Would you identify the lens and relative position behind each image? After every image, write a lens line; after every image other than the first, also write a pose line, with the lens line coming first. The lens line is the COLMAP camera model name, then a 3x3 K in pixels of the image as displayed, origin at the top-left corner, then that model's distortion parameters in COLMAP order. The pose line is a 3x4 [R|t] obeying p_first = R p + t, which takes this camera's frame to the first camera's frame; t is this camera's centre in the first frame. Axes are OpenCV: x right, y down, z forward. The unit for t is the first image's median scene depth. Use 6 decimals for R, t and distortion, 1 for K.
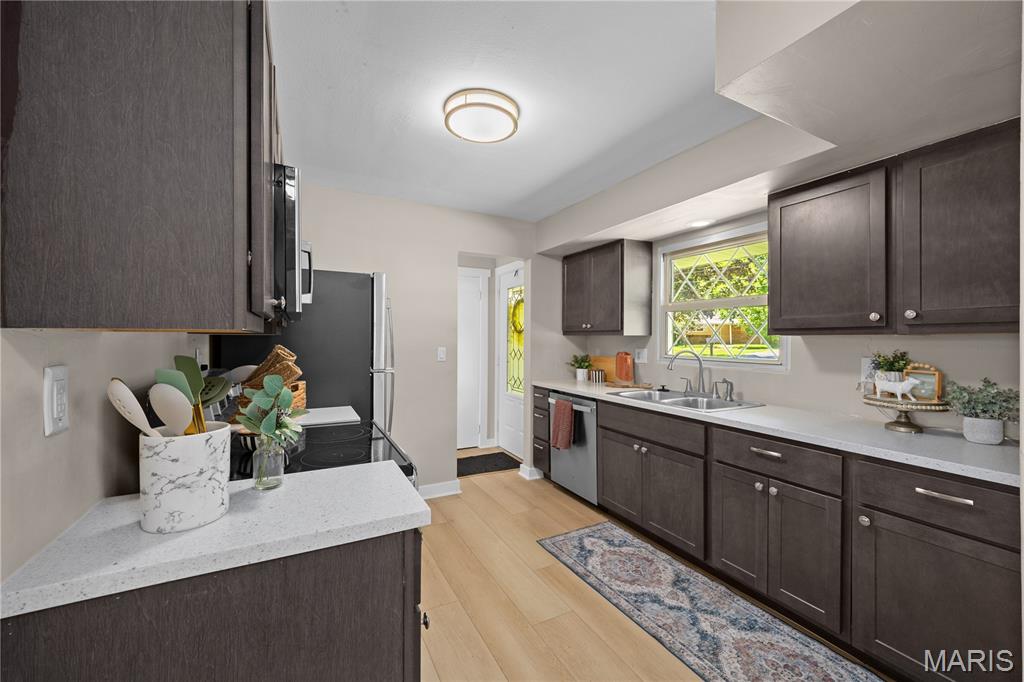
lens RADIAL K [[404.2, 0, 508.9], [0, 404.2, 345.1], [0, 0, 1]] dist [0.000921, -0.000737]
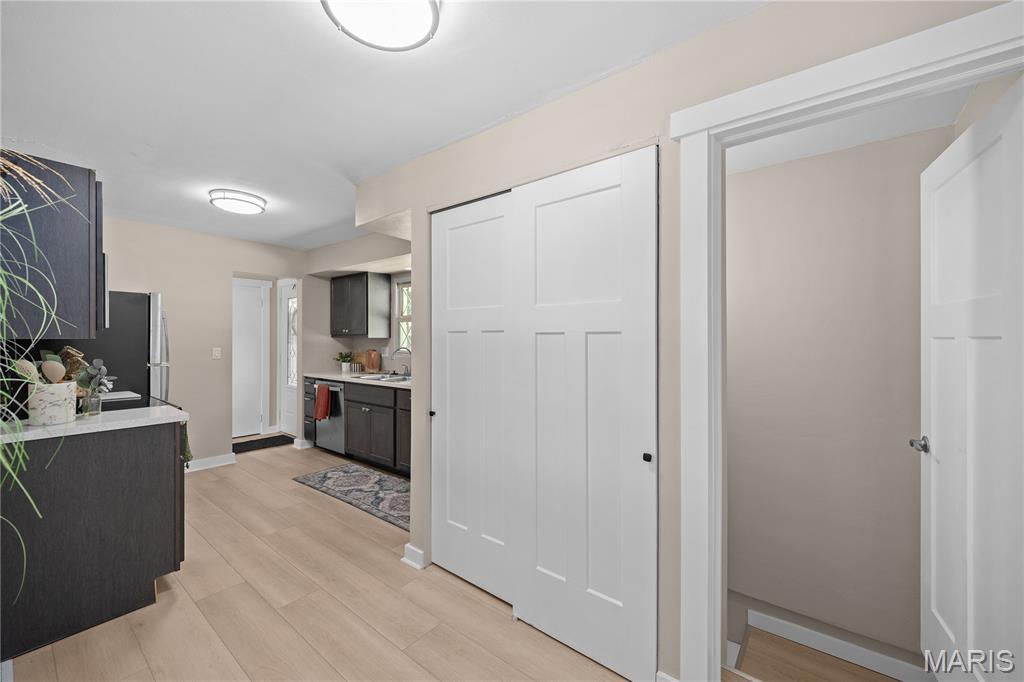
lens RADIAL K [[404.2, 0, 514.3], [0, 404.2, 339.6], [0, 0, 1]] dist [0.000921, -0.000737]
pose [[0.908140, -0.004098, 0.418646, 0.153503], [0.010354, 0.999866, -0.012671, 0.006271], [-0.418538, 0.015841, 0.908061, -0.550512]]
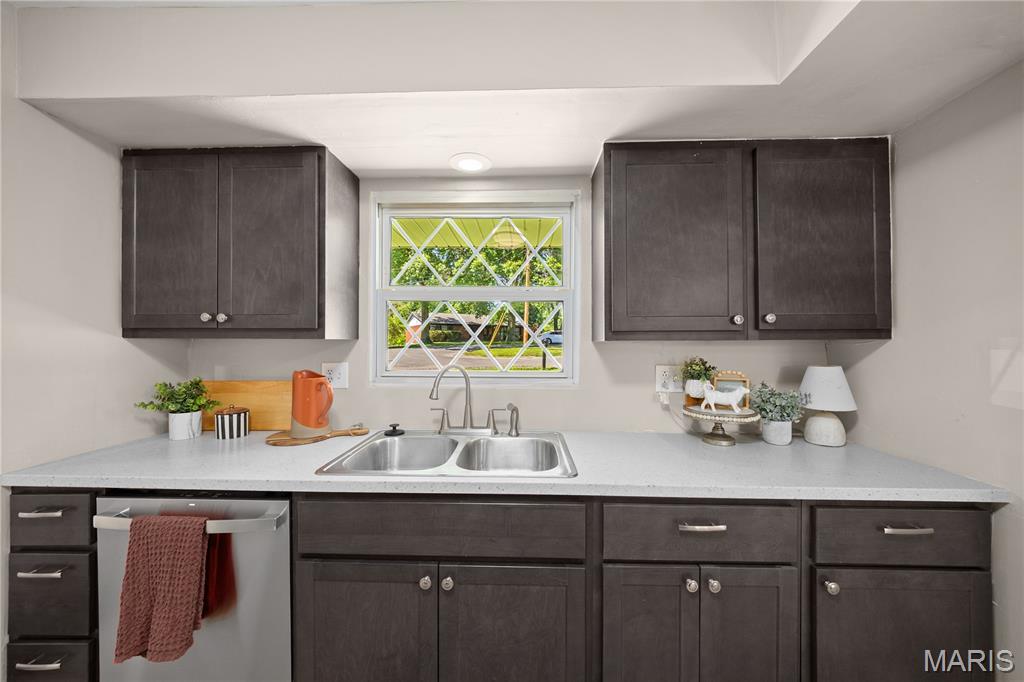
lens RADIAL K [[389.8, 0, 529.8], [0, 389.8, 335.3], [0, 0, 1]] dist [-0.002727, 0.000025]
pose [[0.484644, 0.007013, 0.874683, -0.015480], [0.016201, 0.999724, -0.016992, -0.016787], [-0.874561, 0.022406, 0.484397, 0.547247]]
